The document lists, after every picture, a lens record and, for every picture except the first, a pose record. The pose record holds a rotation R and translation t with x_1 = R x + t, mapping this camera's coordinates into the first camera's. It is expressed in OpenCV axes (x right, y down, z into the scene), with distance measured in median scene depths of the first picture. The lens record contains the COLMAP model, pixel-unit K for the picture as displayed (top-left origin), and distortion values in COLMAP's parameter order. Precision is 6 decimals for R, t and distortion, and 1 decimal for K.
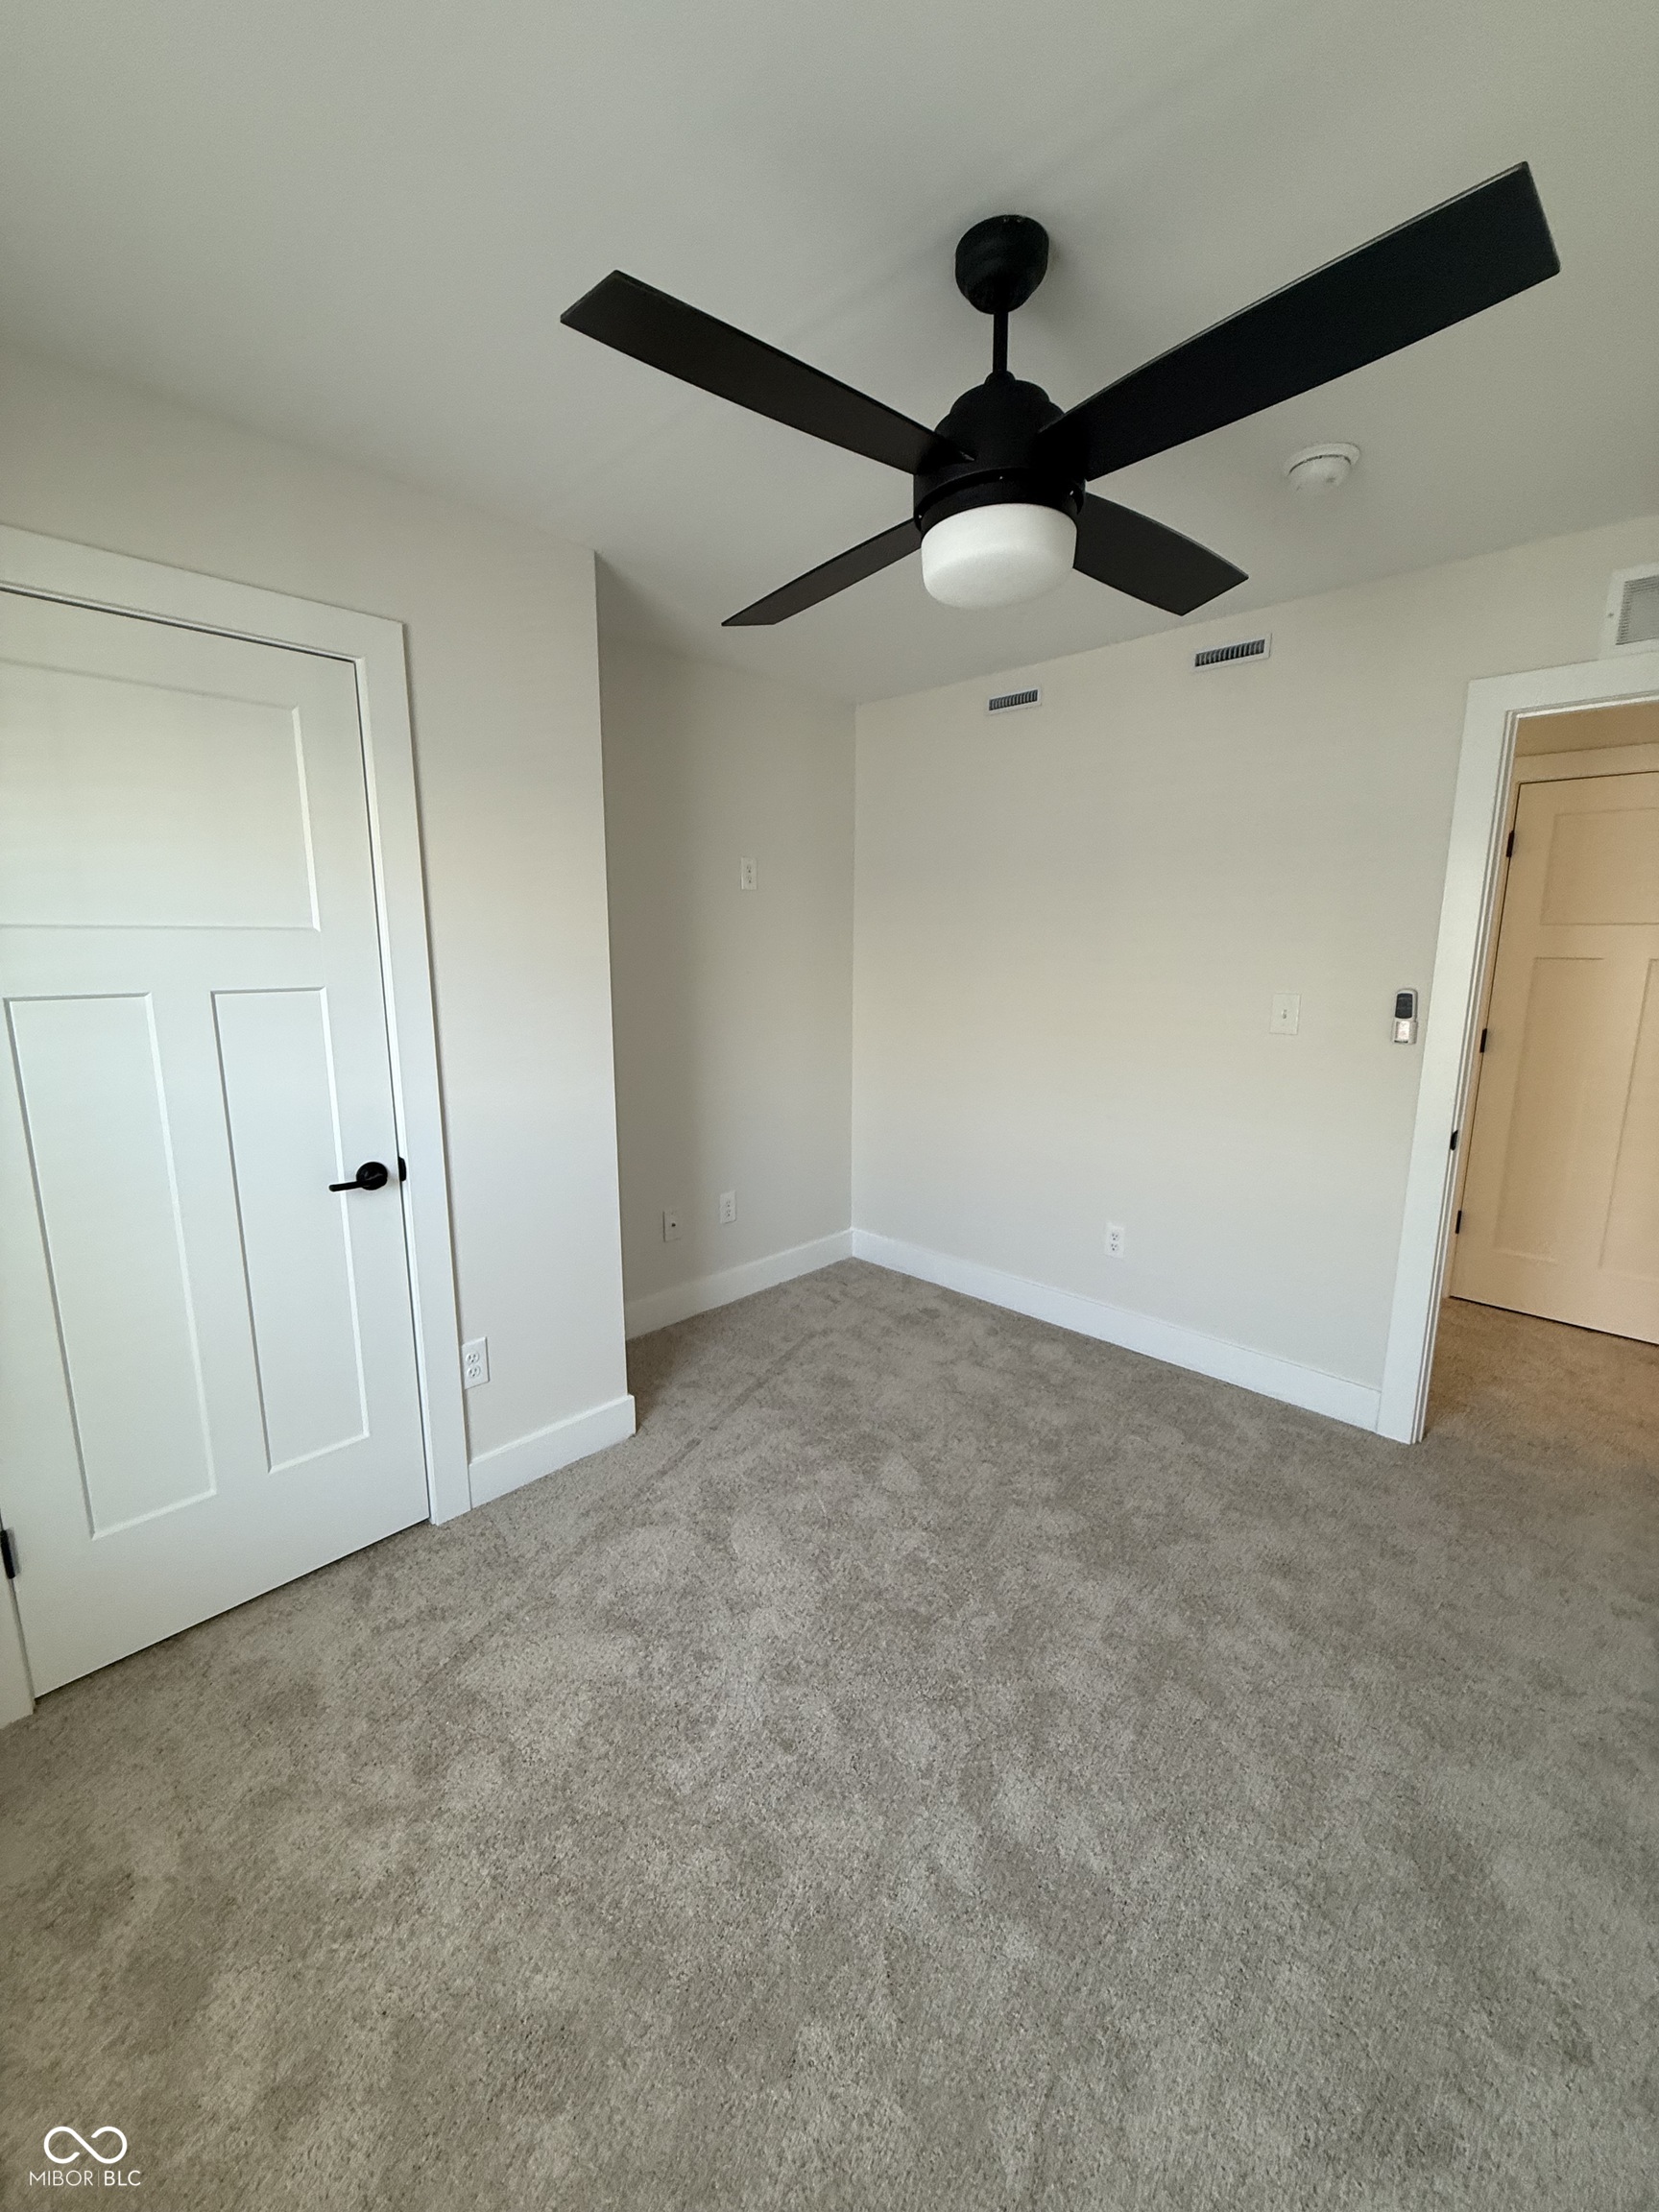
lens RADIAL K [[887.1, 0, 822.5], [0, 887.1, 1104.3], [0, 0, 1]] dist [-0.000141, -0.000104]
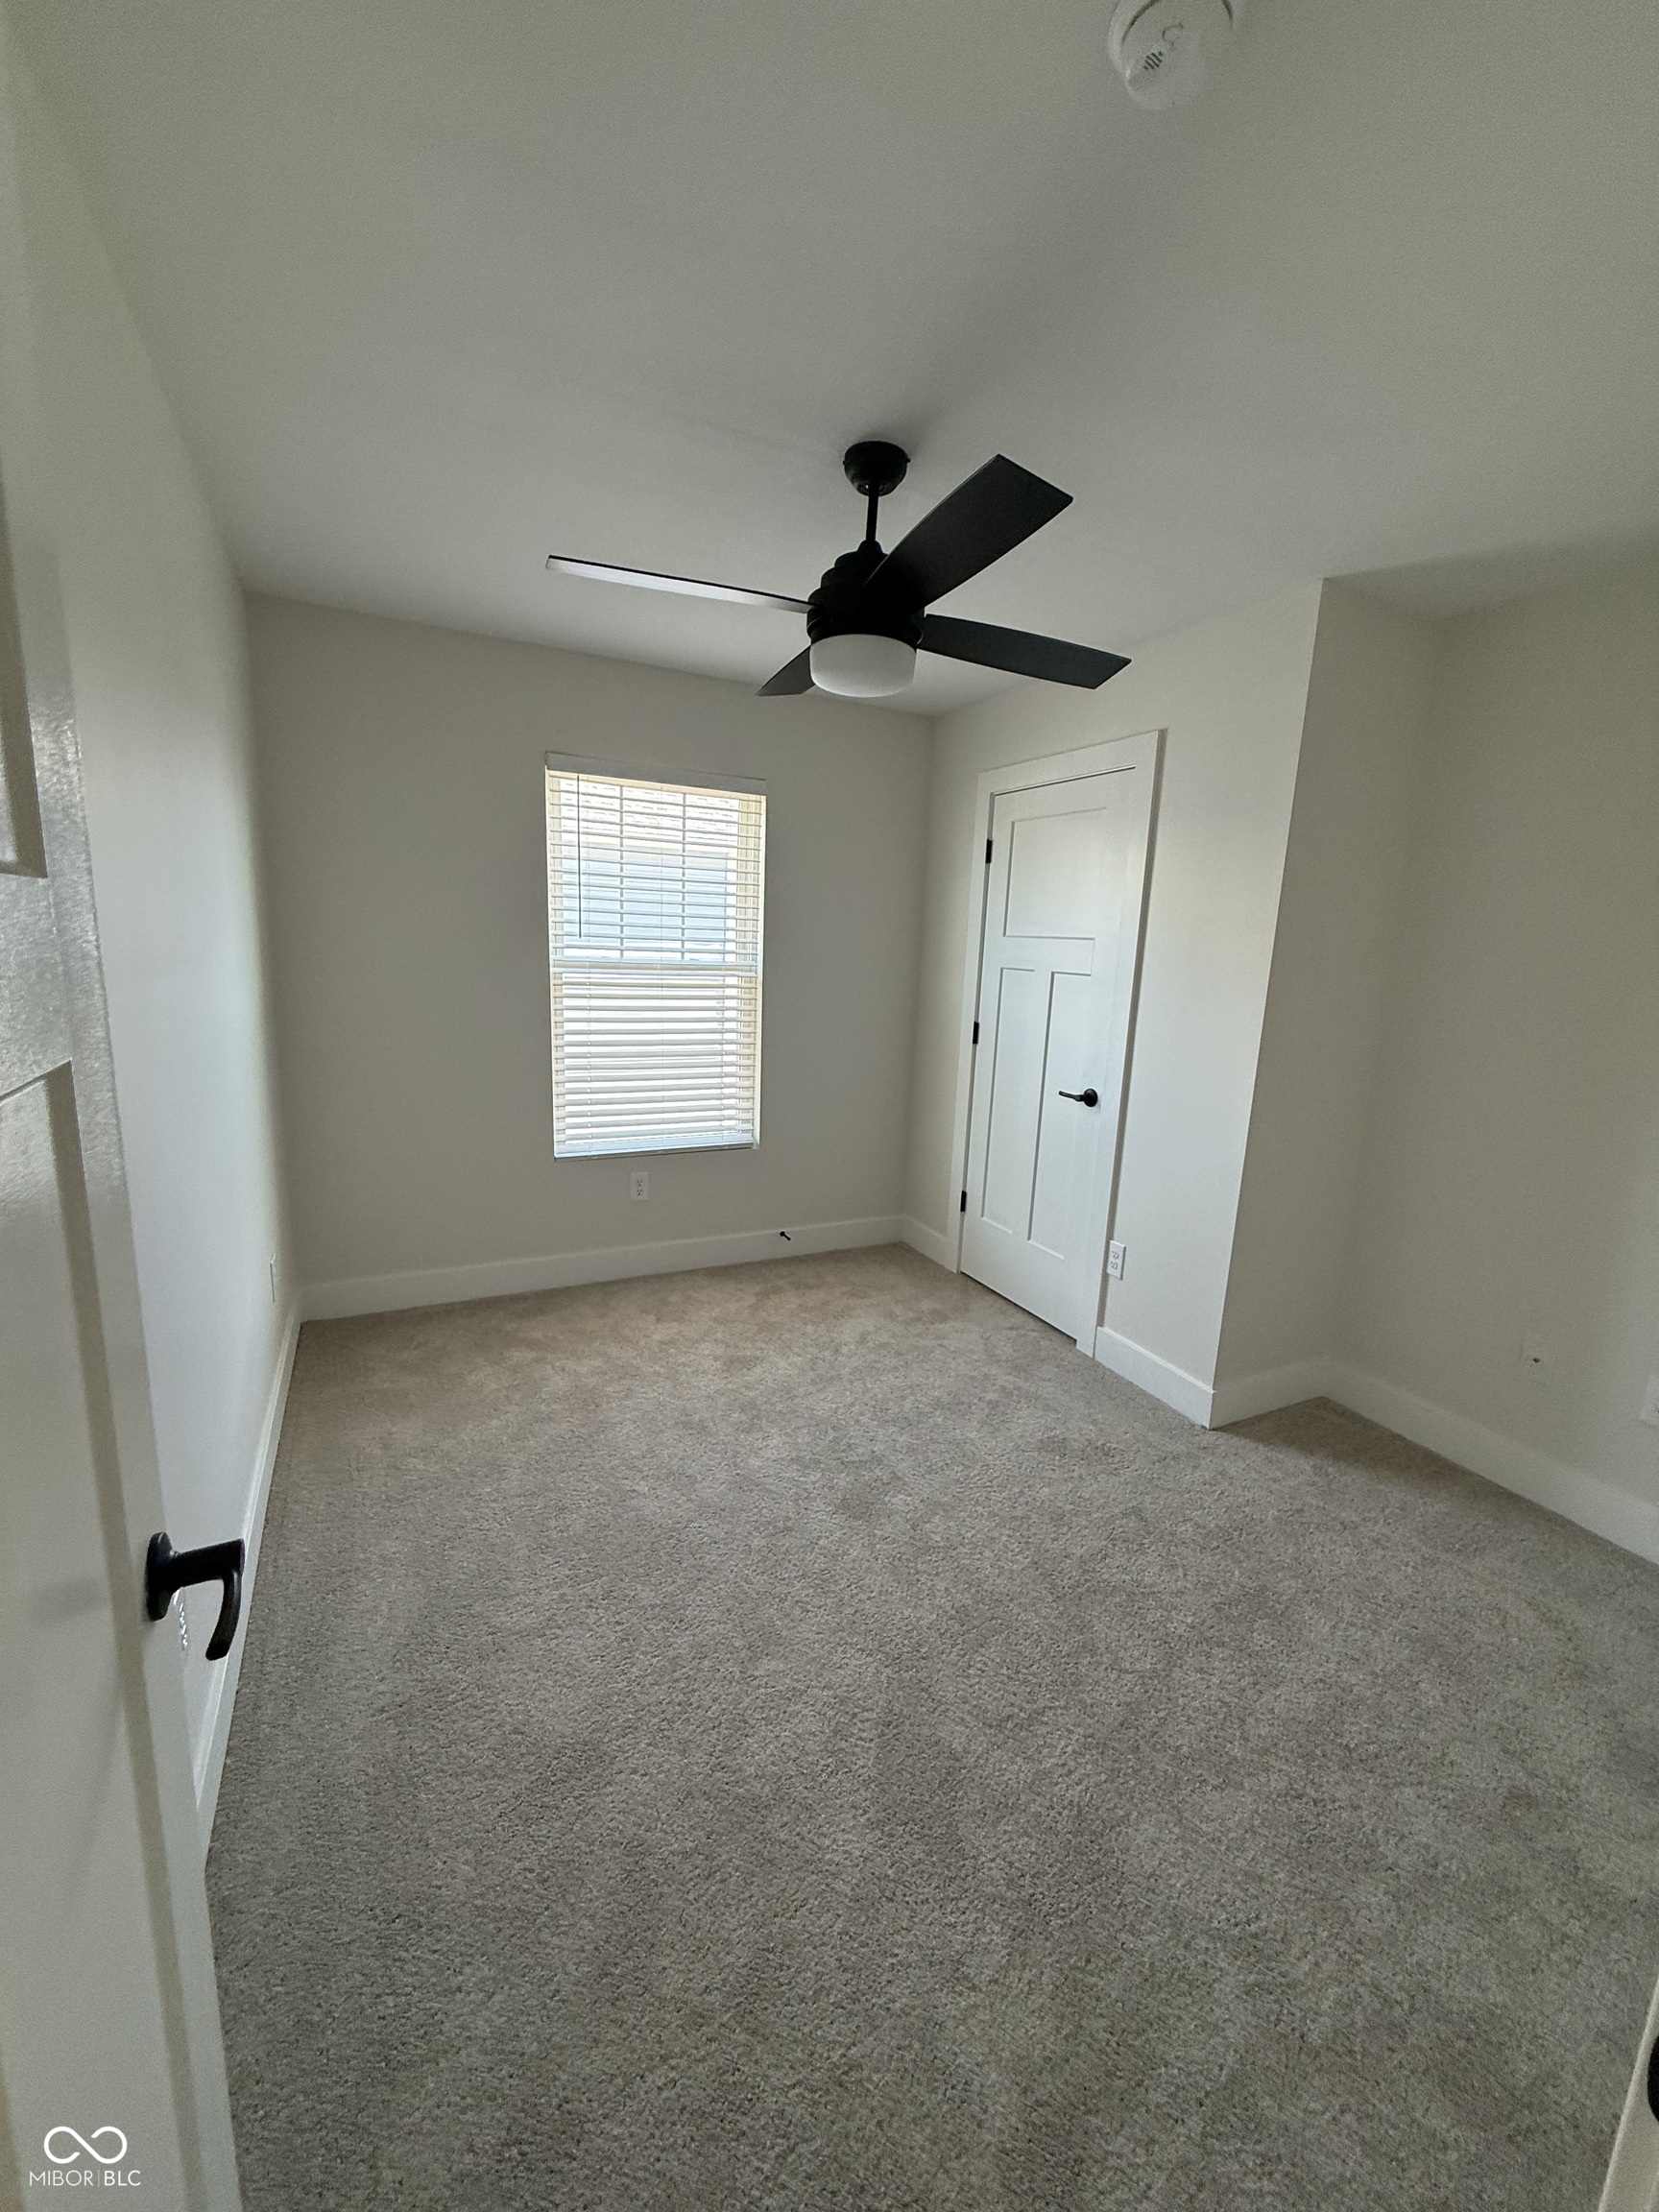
lens RADIAL K [[887.1, 0, 822.5], [0, 887.1, 1104.3], [0, 0, 1]] dist [-0.000141, -0.000104]
pose [[-0.346058, 0.163449, -0.923866, 0.998223], [-0.209831, 0.946282, 0.246013, -0.175932], [0.914448, 0.278990, -0.293172, 0.940293]]
